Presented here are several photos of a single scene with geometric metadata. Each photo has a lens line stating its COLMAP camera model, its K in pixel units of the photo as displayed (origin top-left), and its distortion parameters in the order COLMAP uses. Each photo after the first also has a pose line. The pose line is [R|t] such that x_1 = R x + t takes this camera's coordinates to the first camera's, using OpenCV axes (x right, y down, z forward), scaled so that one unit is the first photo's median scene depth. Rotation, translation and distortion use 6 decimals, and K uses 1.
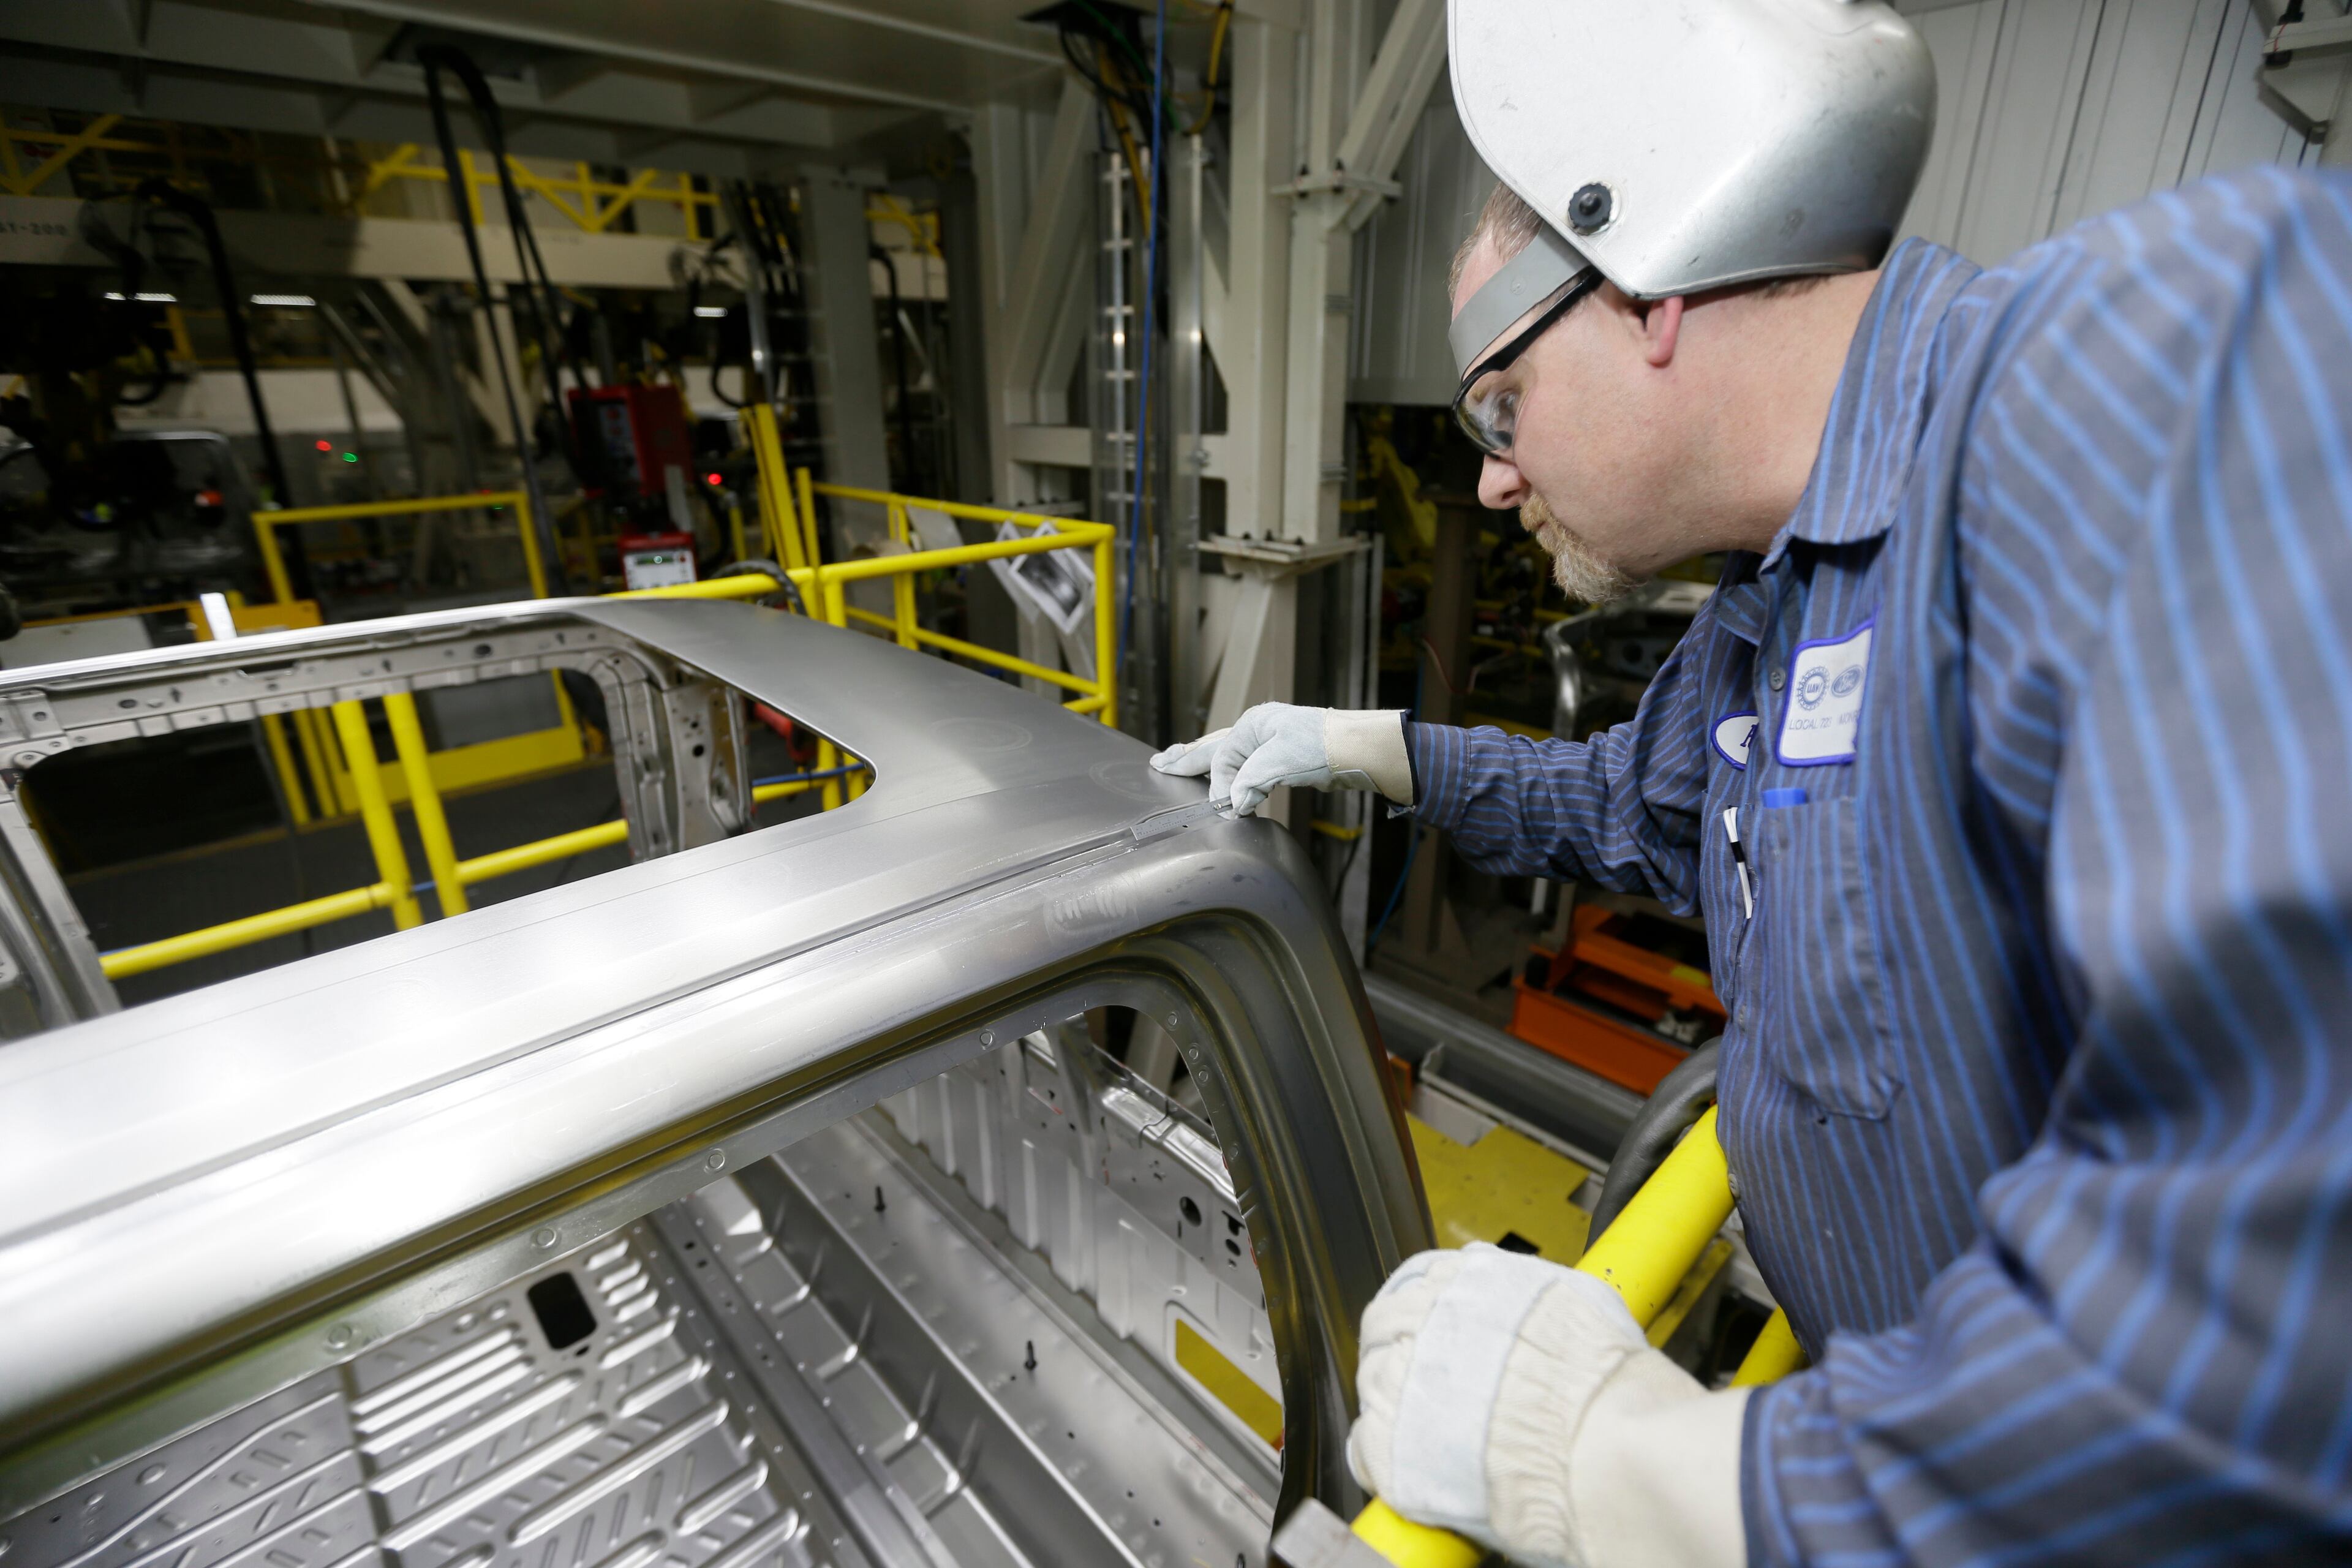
lens RADIAL K [[1063.1, 0, 1176.0], [0, 1063.1, 784.0], [0, 0, 1]] dist [-0.058225, 0.017038]
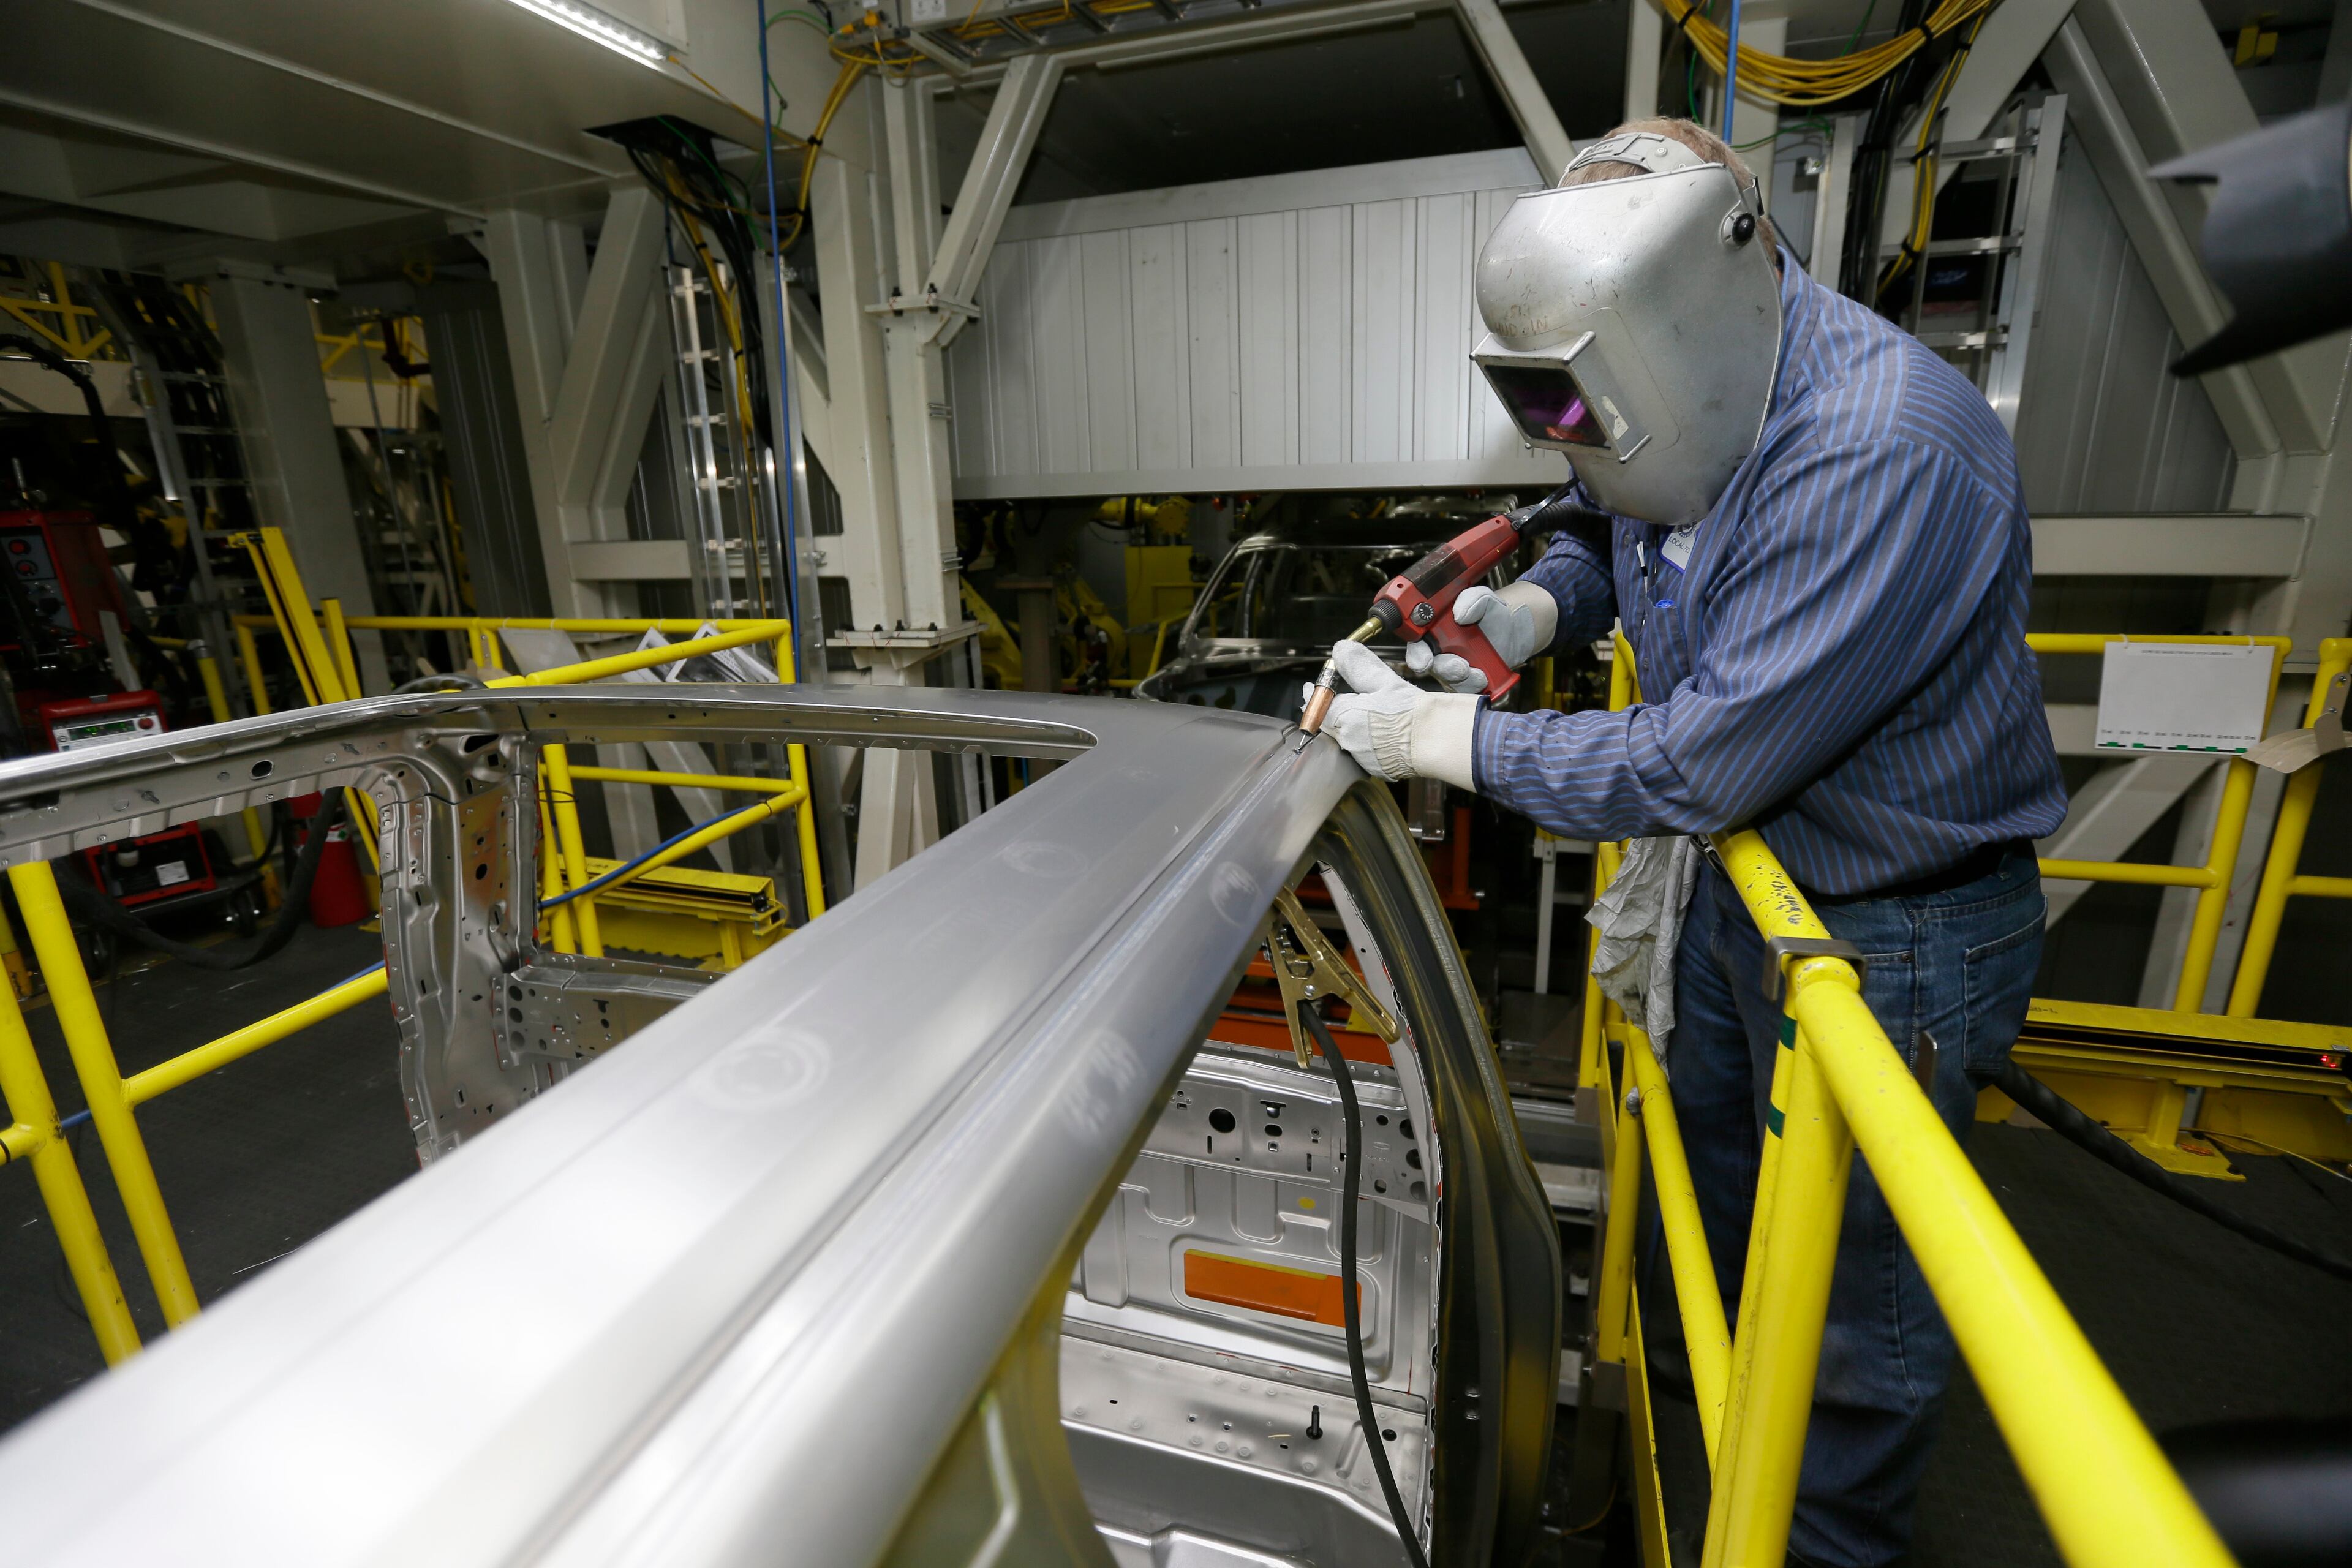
lens RADIAL K [[1072.1, 0, 1176.0], [0, 1072.1, 784.0], [0, 0, 1]] dist [-0.054855, 0.020146]
pose [[0.874975, -0.152578, 0.459498, -0.179543], [0.201324, 0.977765, -0.058692, 0.035050], [-0.440326, 0.143862, 0.886237, -0.031754]]
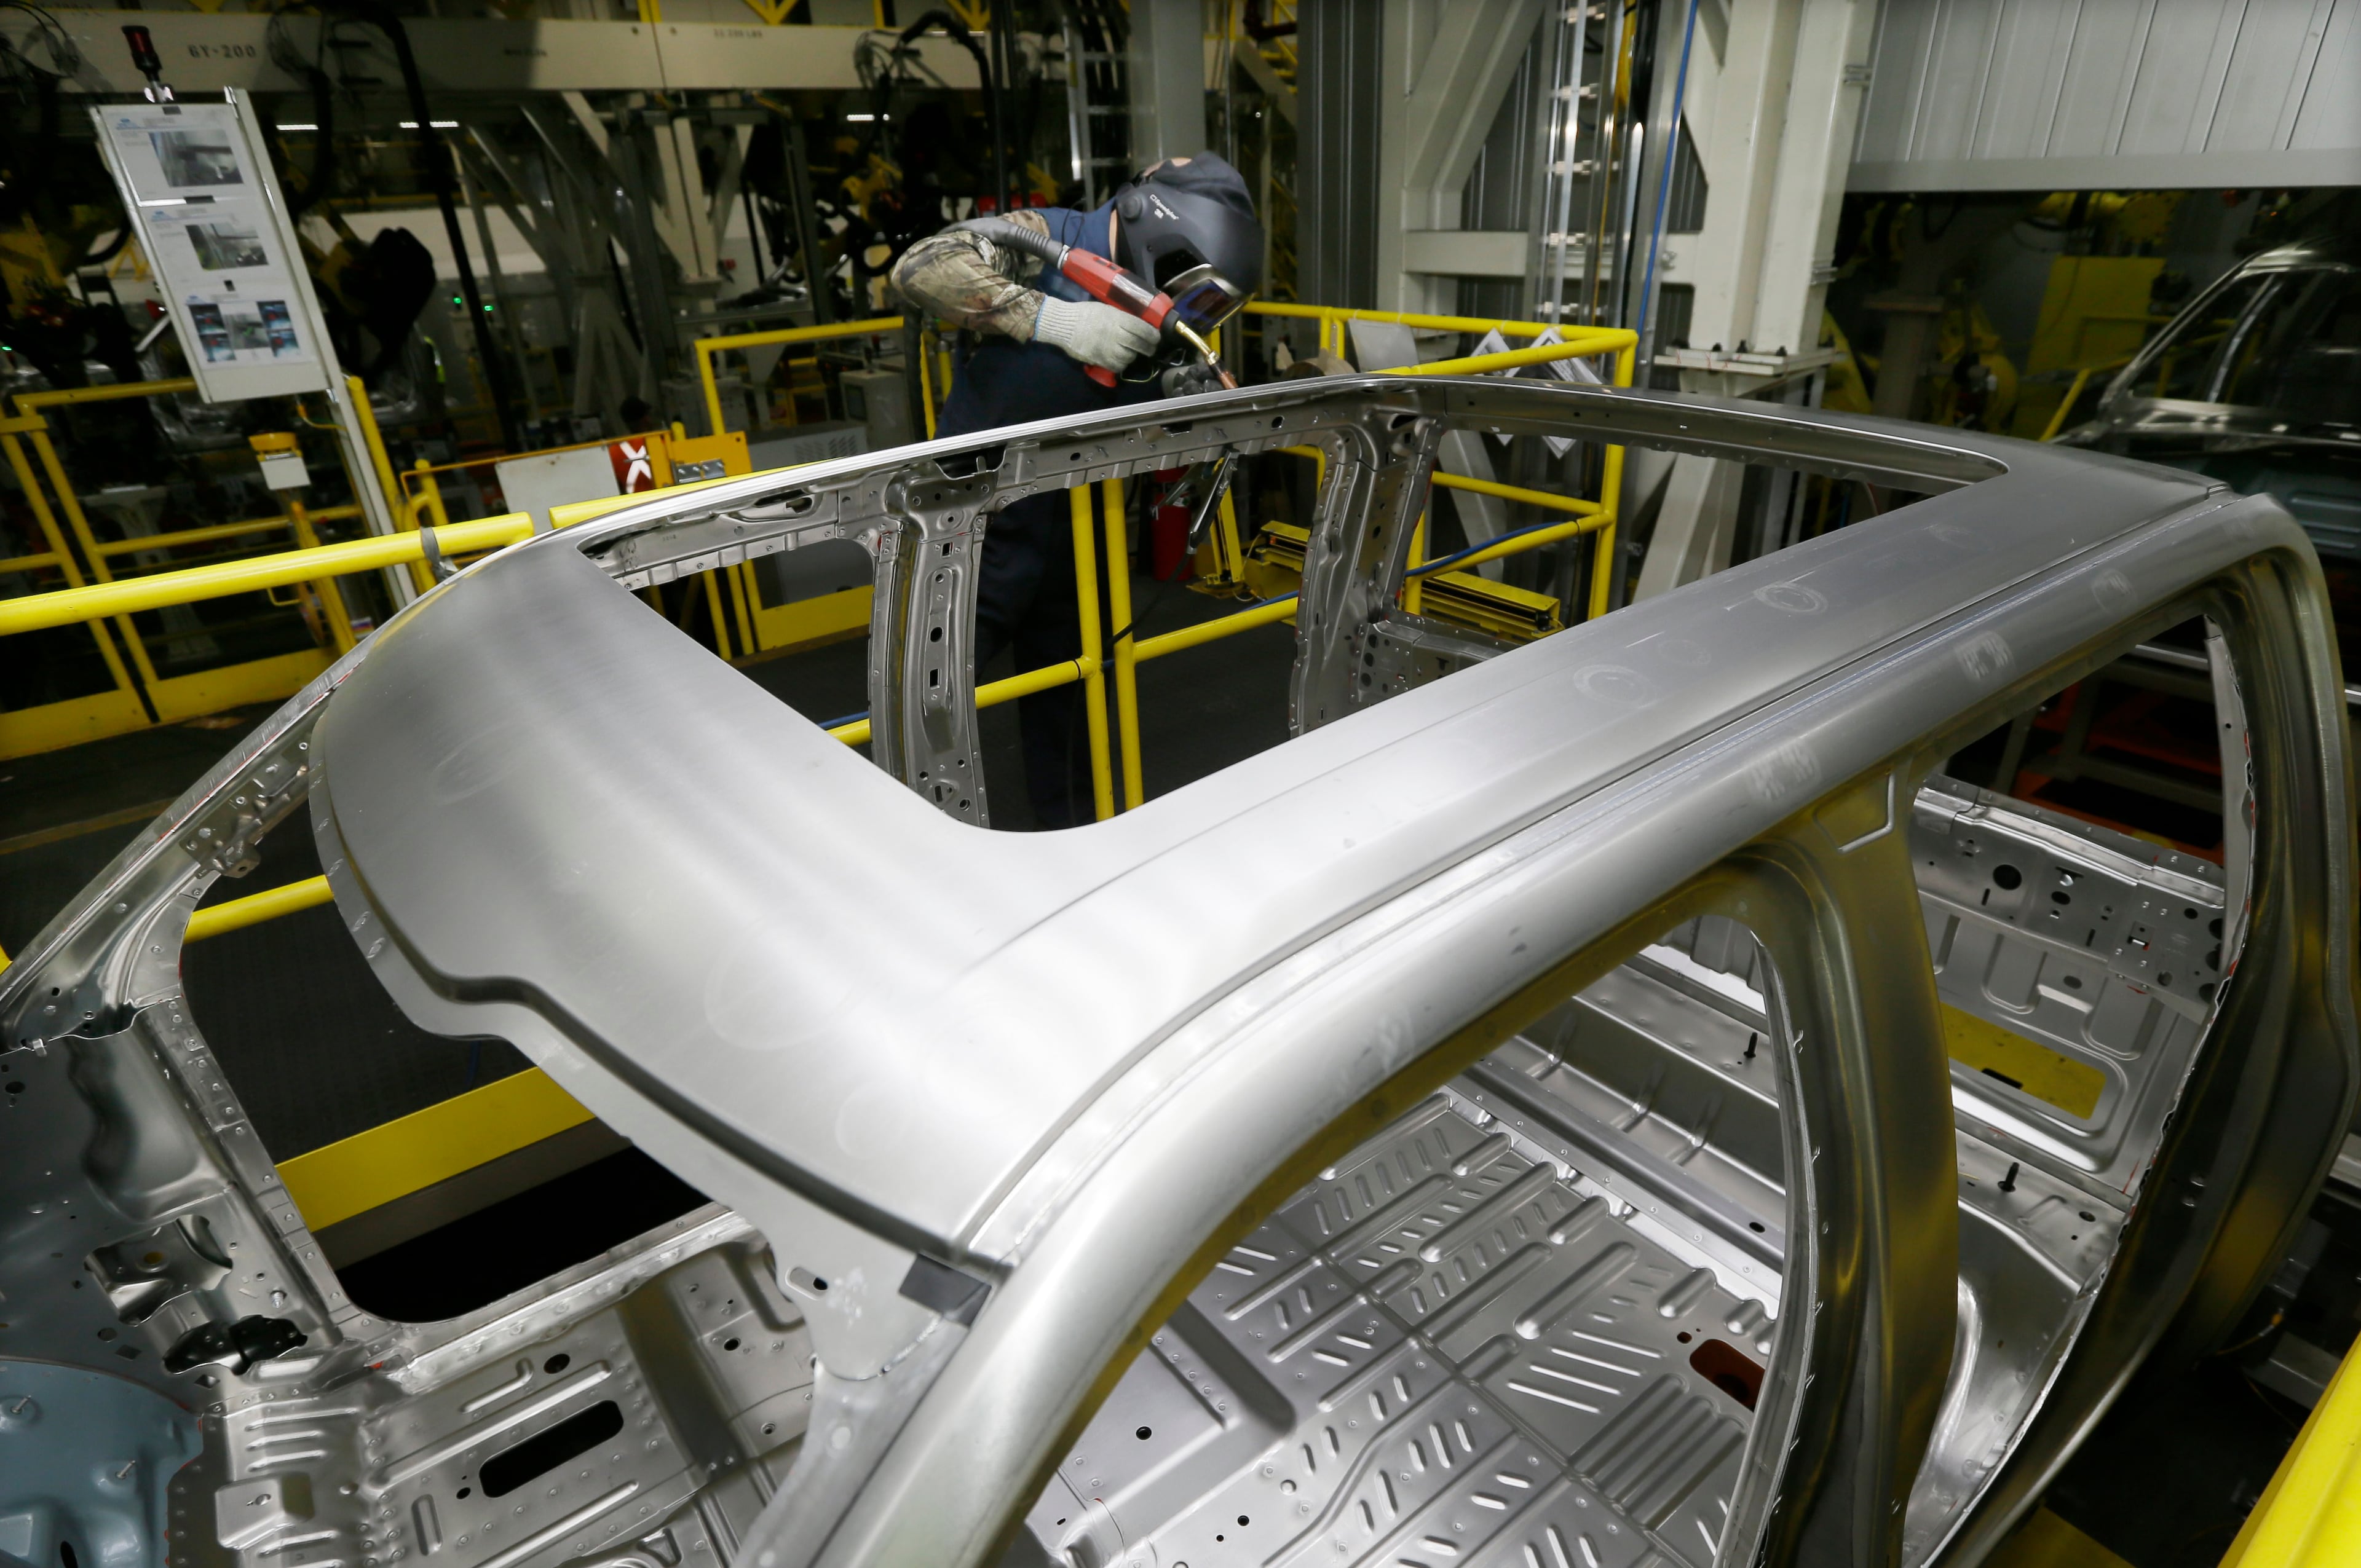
lens RADIAL K [[1253.1, 0, 1180.5], [0, 1253.1, 872.5], [0, 0, 1]] dist [-0.060296, 0.024435]
pose [[0.993373, 0.018686, -0.113407, -0.266270], [-0.002672, 0.990184, 0.139746, 0.071349], [0.114905, -0.138516, 0.983672, -0.174045]]
